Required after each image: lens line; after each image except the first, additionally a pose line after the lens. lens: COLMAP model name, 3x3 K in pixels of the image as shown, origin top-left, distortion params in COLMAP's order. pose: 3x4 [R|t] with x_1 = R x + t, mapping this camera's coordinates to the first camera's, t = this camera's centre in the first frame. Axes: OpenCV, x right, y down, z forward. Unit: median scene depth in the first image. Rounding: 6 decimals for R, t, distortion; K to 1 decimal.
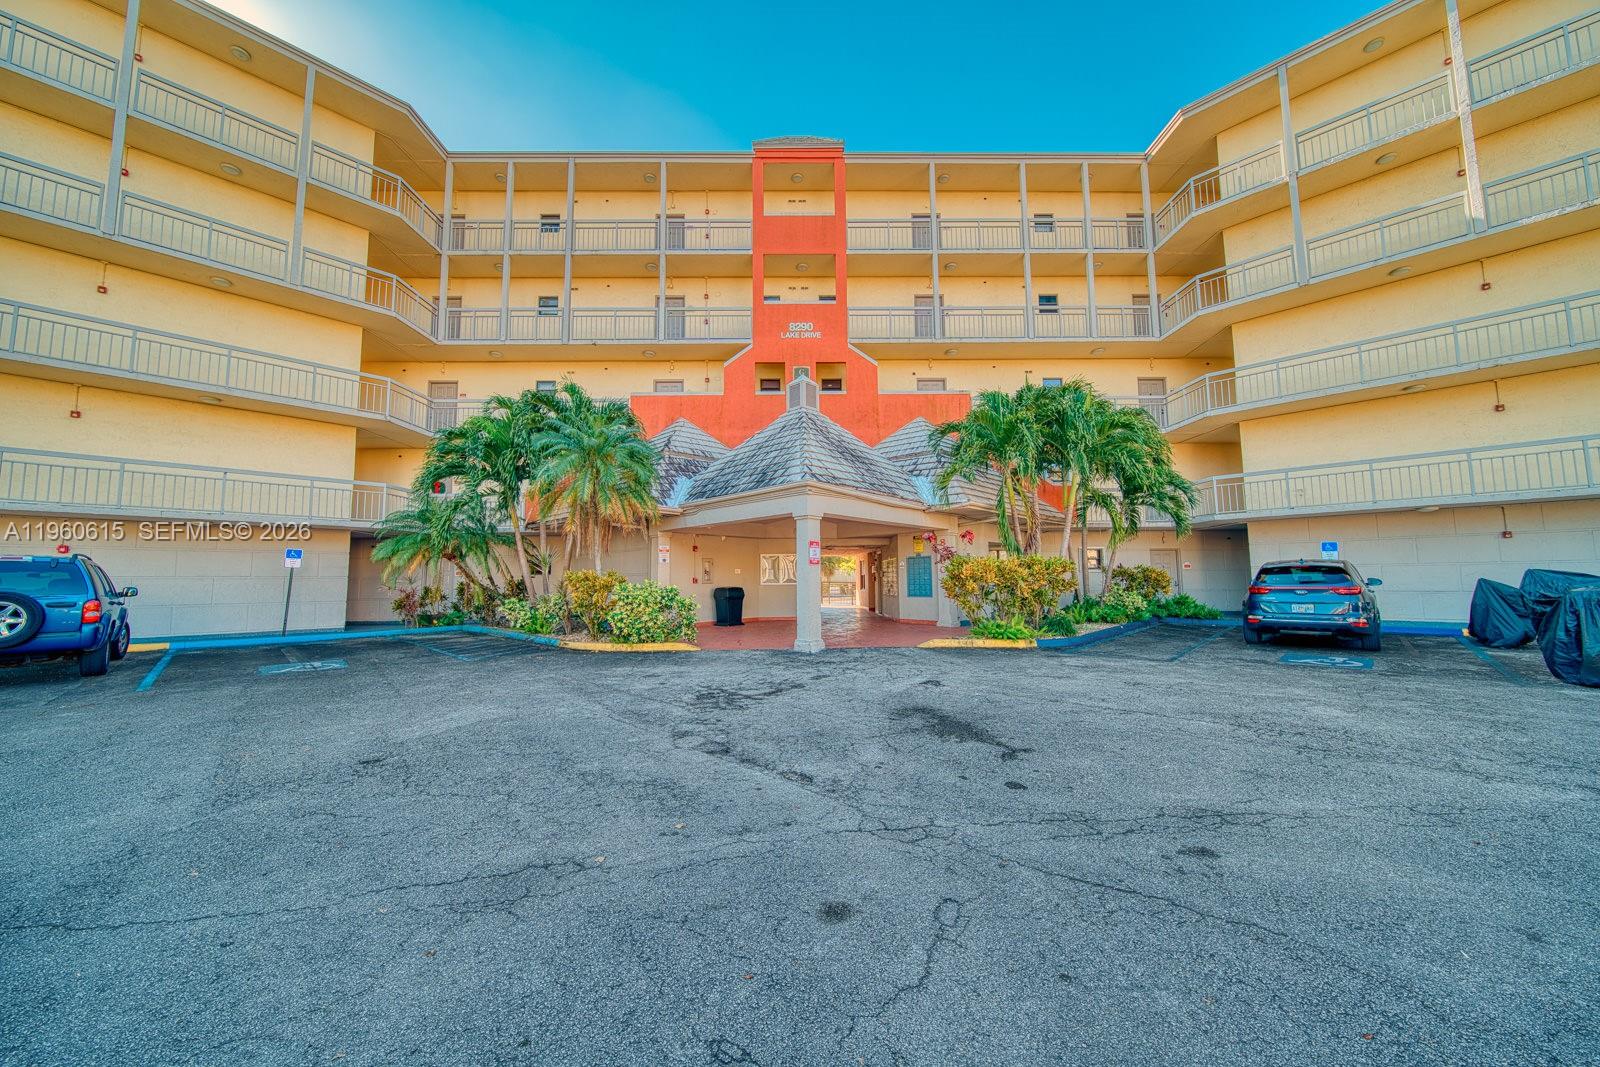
lens RADIAL K [[606.5, 0, 799.9], [0, 606.5, 527.7], [0, 0, 1]] dist [-0.000006, -0.000028]
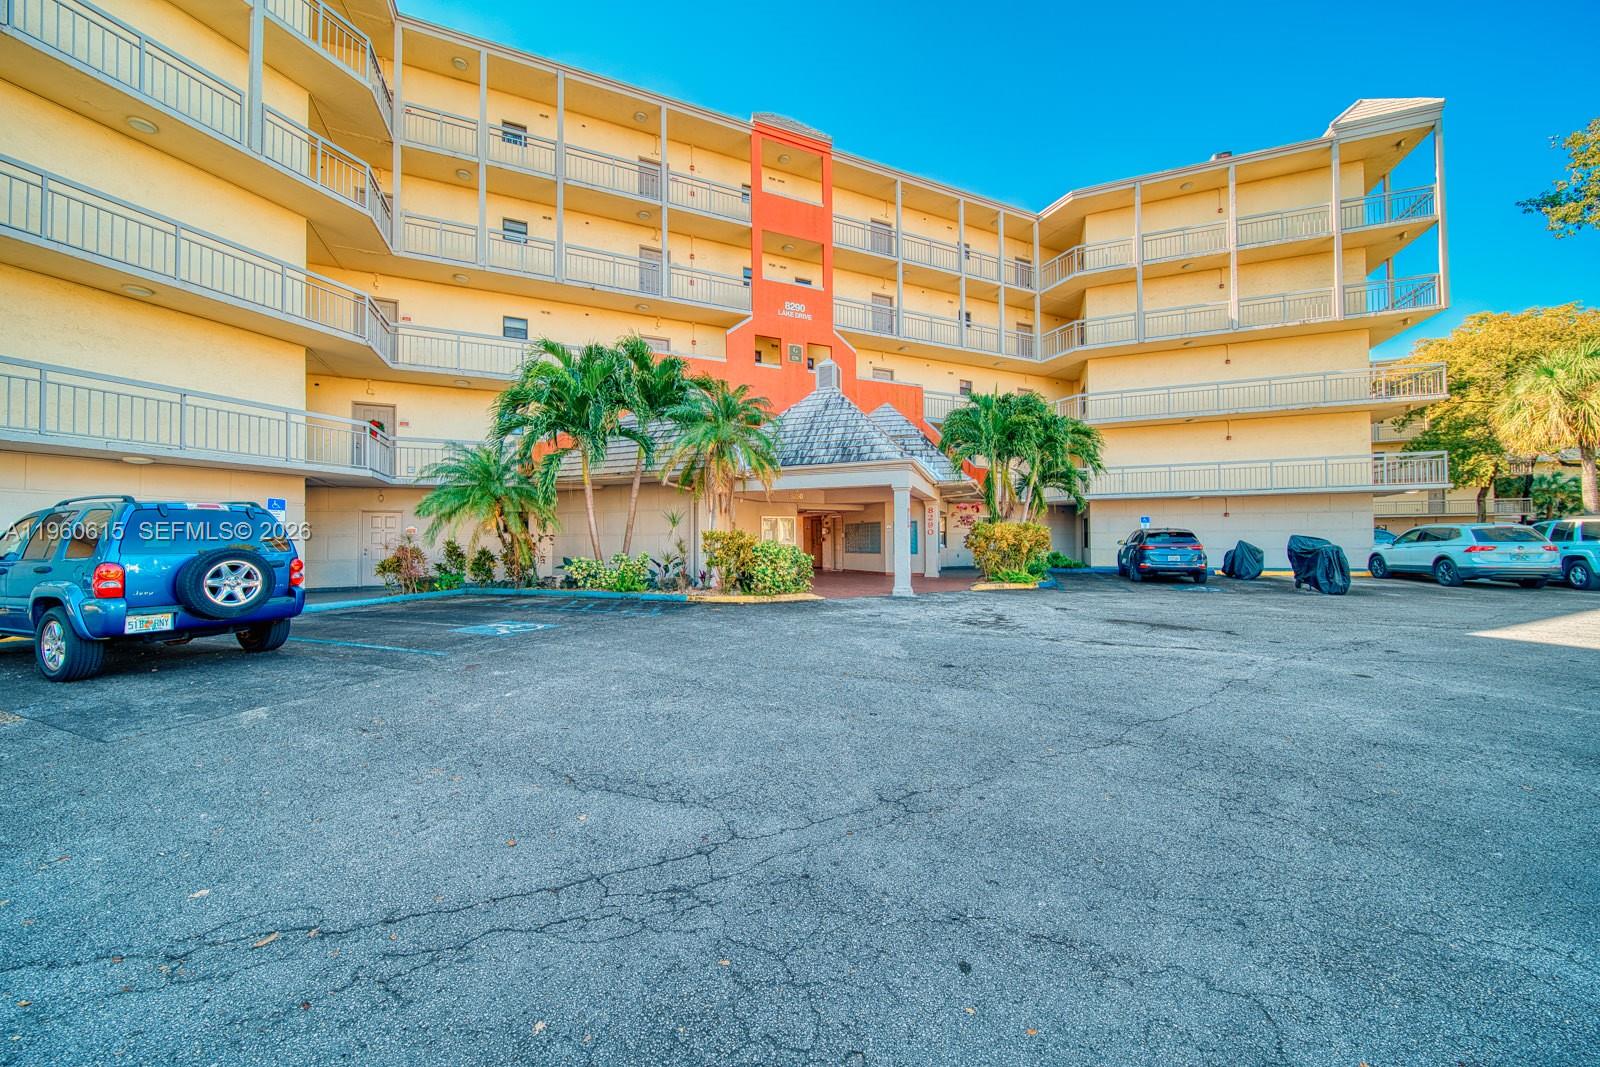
lens RADIAL K [[606.5, 0, 792.3], [0, 606.5, 537.1], [0, 0, 1]] dist [-0.000006, -0.000028]
pose [[0.905326, 0.006756, 0.424664, -0.482001], [-0.039525, 0.996875, 0.068403, 0.004494], [-0.422874, -0.078711, 0.902763, -0.008458]]
